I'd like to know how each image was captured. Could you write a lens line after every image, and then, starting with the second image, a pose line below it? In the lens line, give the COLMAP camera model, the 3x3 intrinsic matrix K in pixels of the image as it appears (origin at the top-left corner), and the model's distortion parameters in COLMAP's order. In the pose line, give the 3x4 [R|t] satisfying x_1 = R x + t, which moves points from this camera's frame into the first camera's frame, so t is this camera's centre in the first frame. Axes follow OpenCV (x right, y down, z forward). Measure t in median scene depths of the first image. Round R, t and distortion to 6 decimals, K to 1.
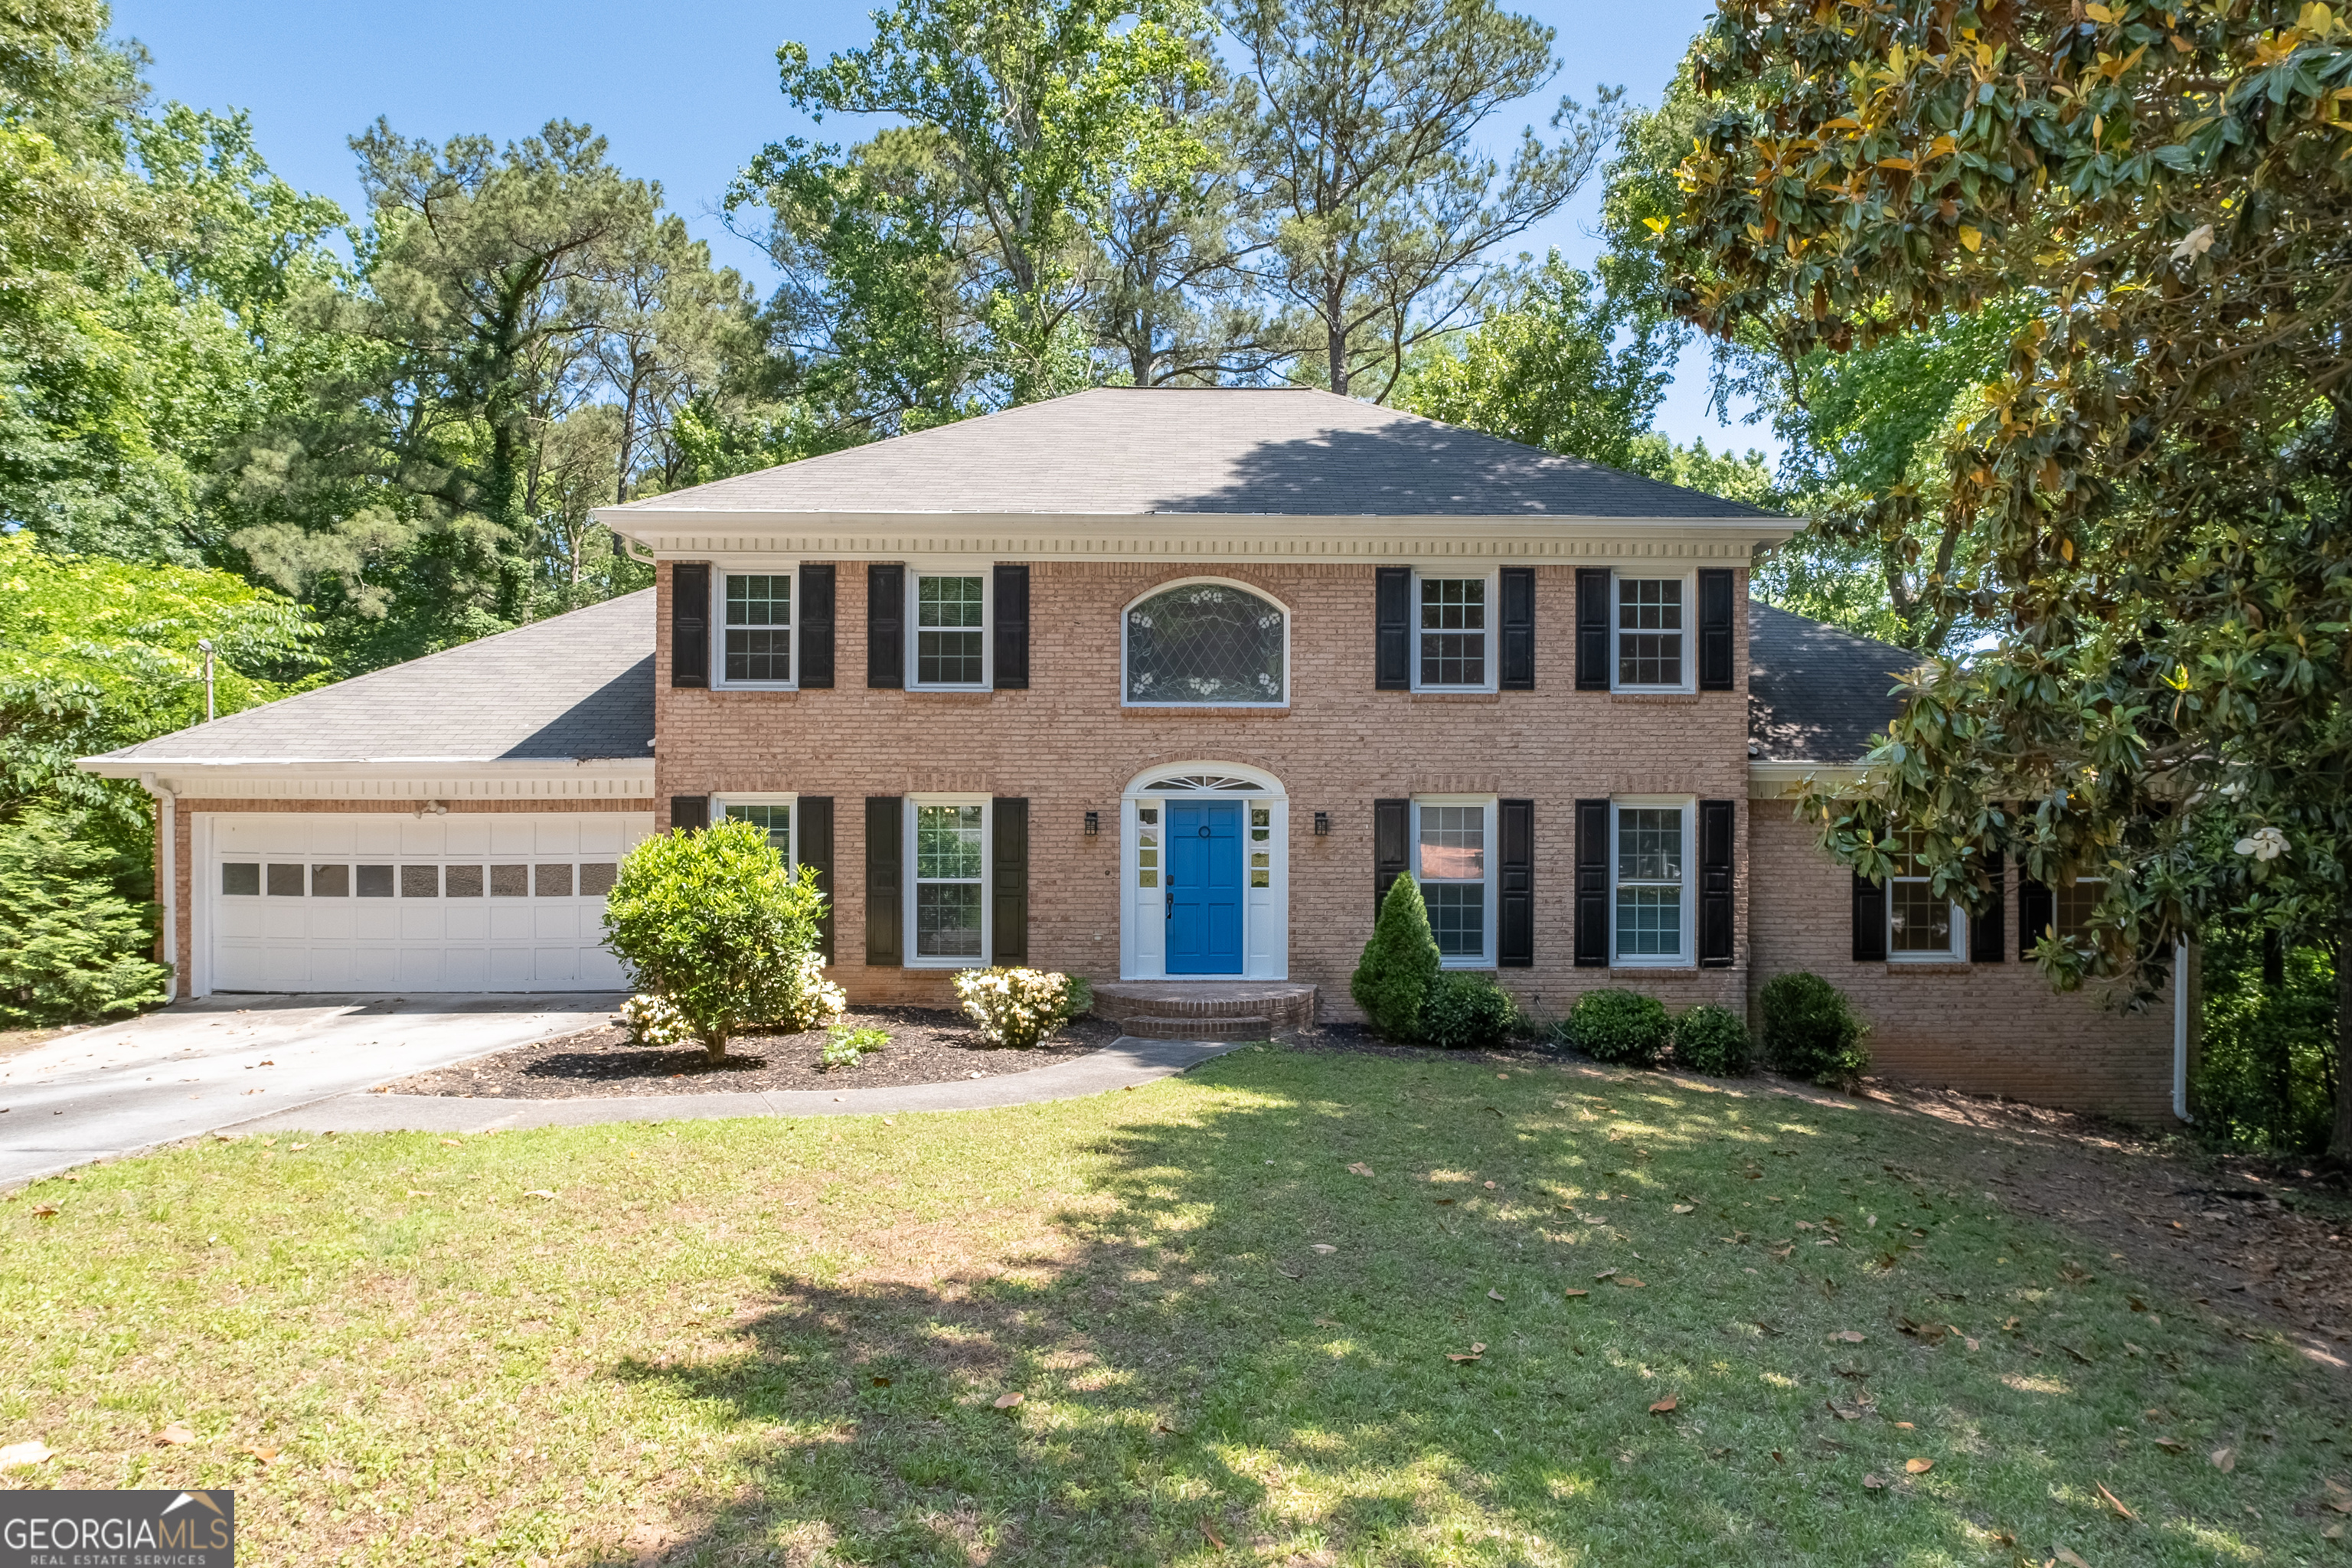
lens RADIAL K [[1354.4, 0, 1175.7], [0, 1354.4, 812.9], [0, 0, 1]] dist [-0.000490, 0.001036]
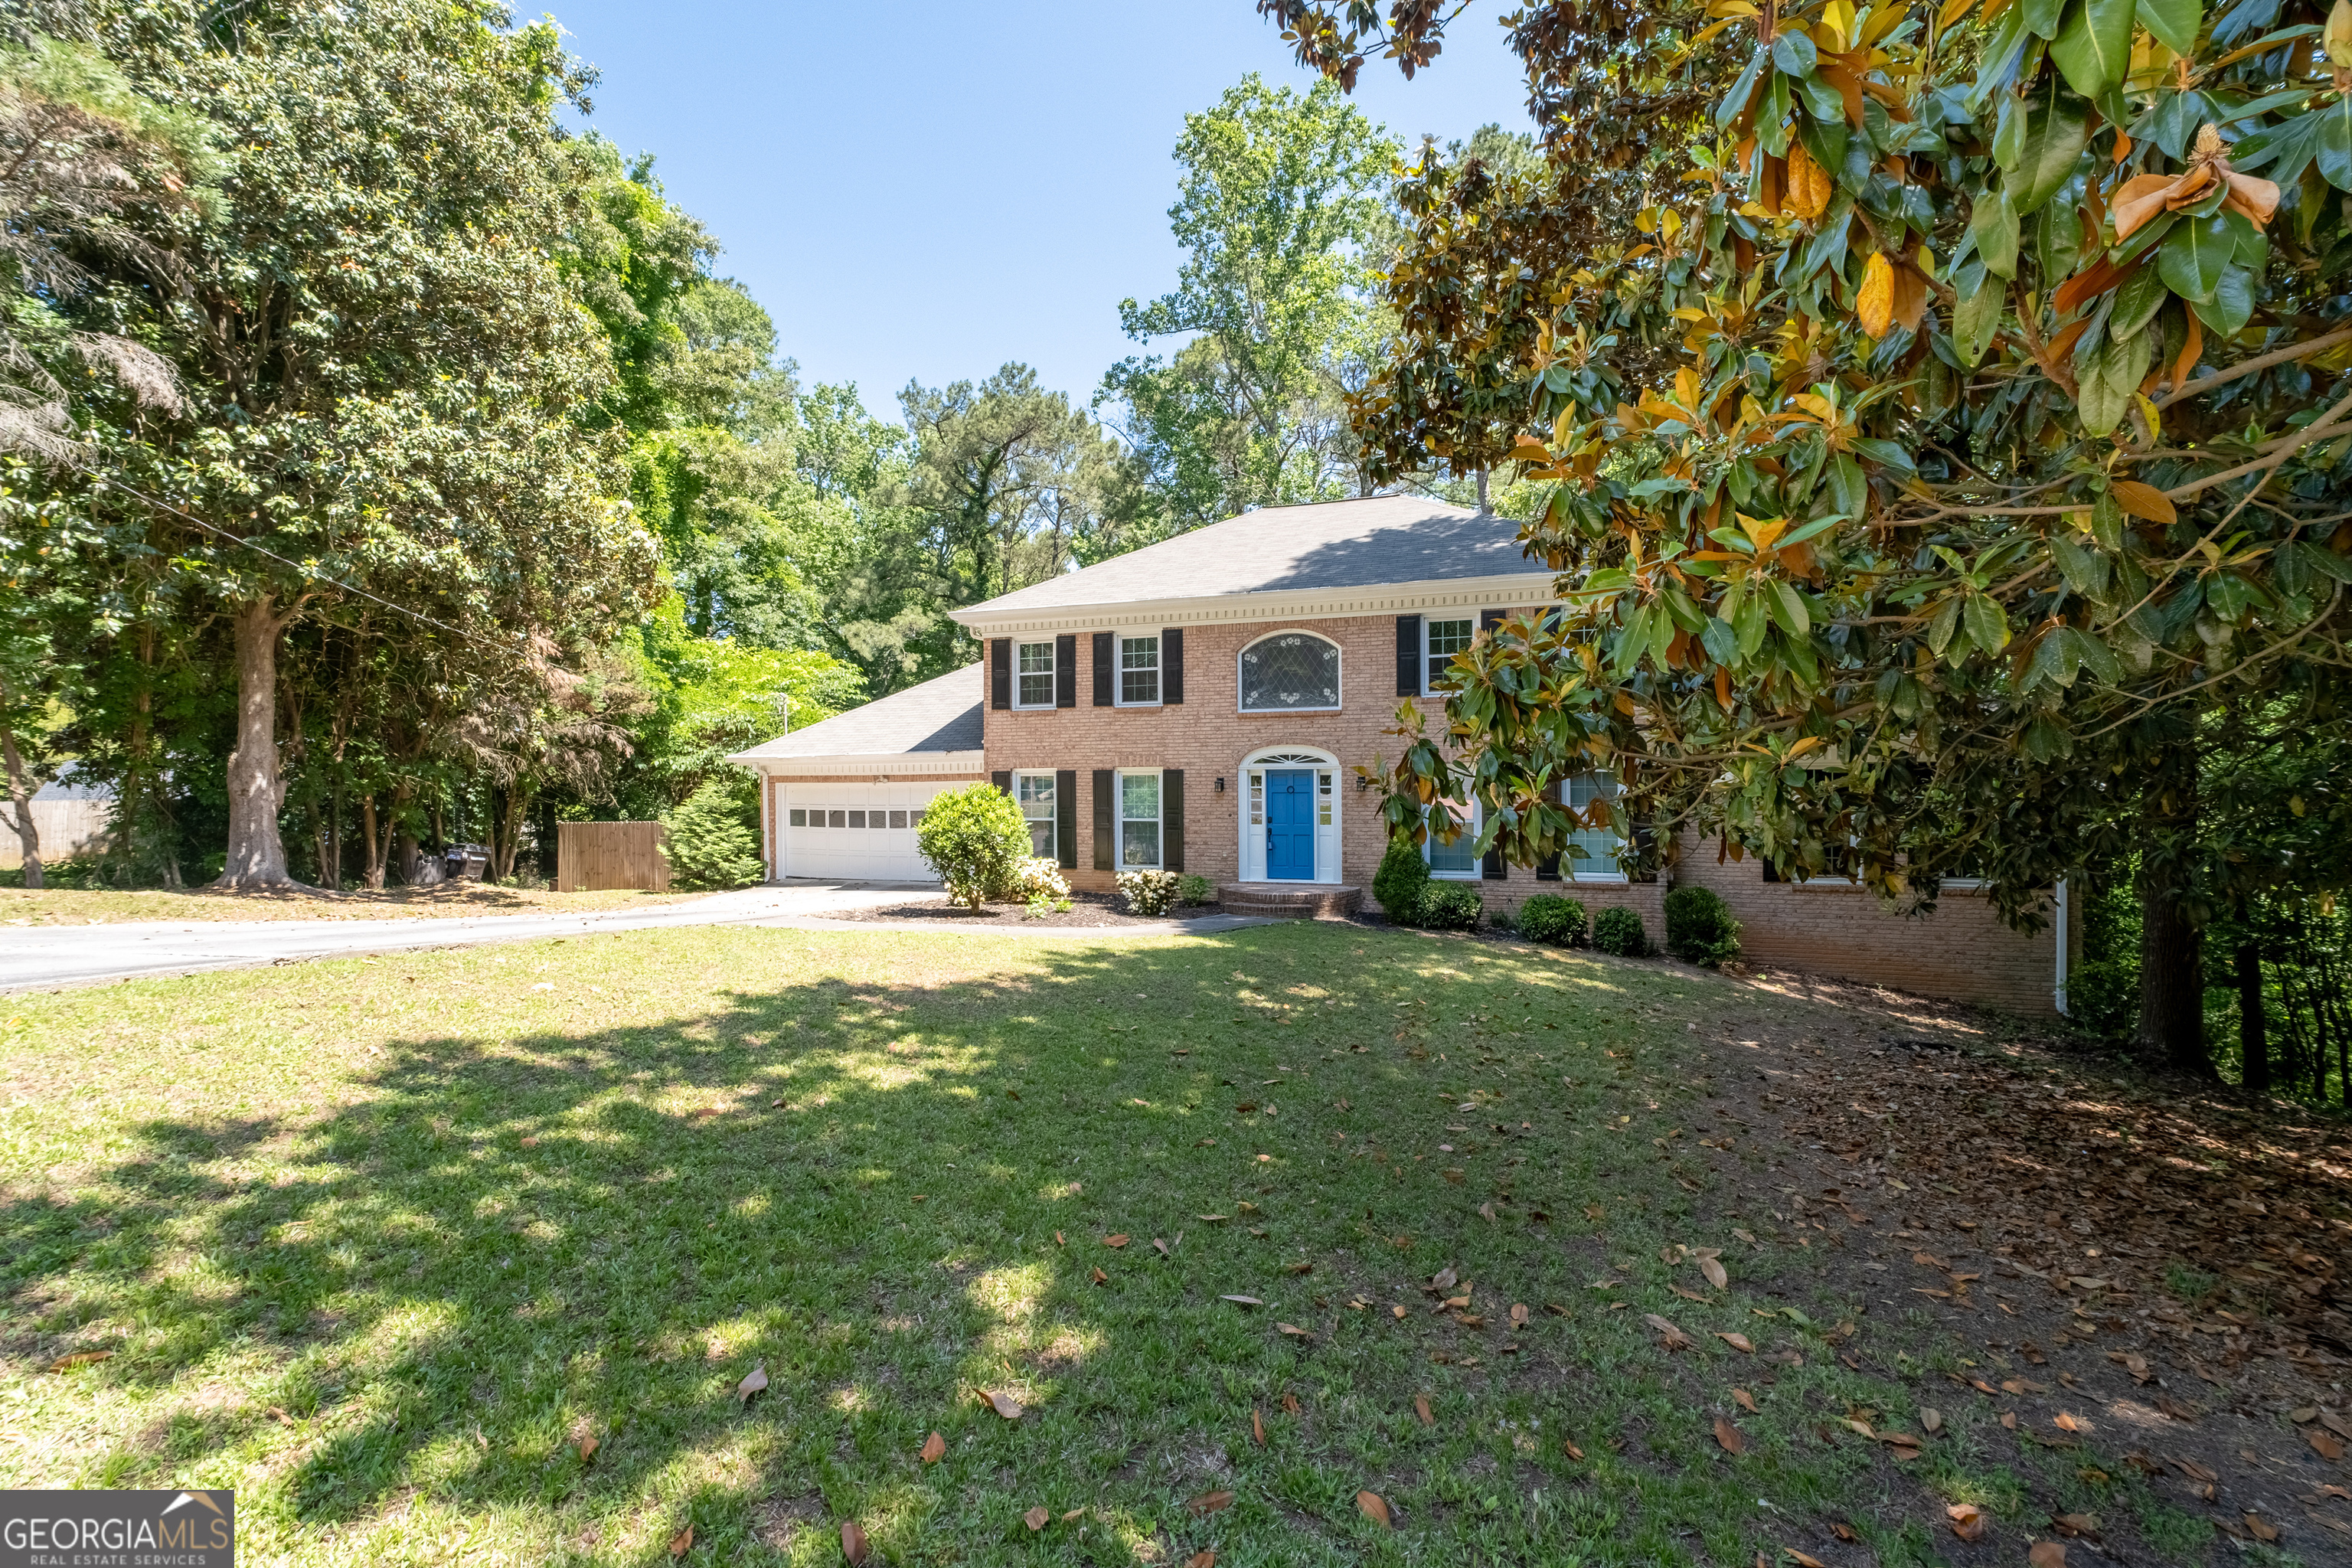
lens RADIAL K [[990.2, 0, 1176.0], [0, 990.2, 784.0], [0, 0, 1]] dist [-0.000573, 0.000112]
pose [[0.943813, -0.007736, -0.330391, 0.278230], [0.006483, 0.999967, -0.004895, 0.012179], [0.330418, 0.002478, 0.943832, -0.139969]]
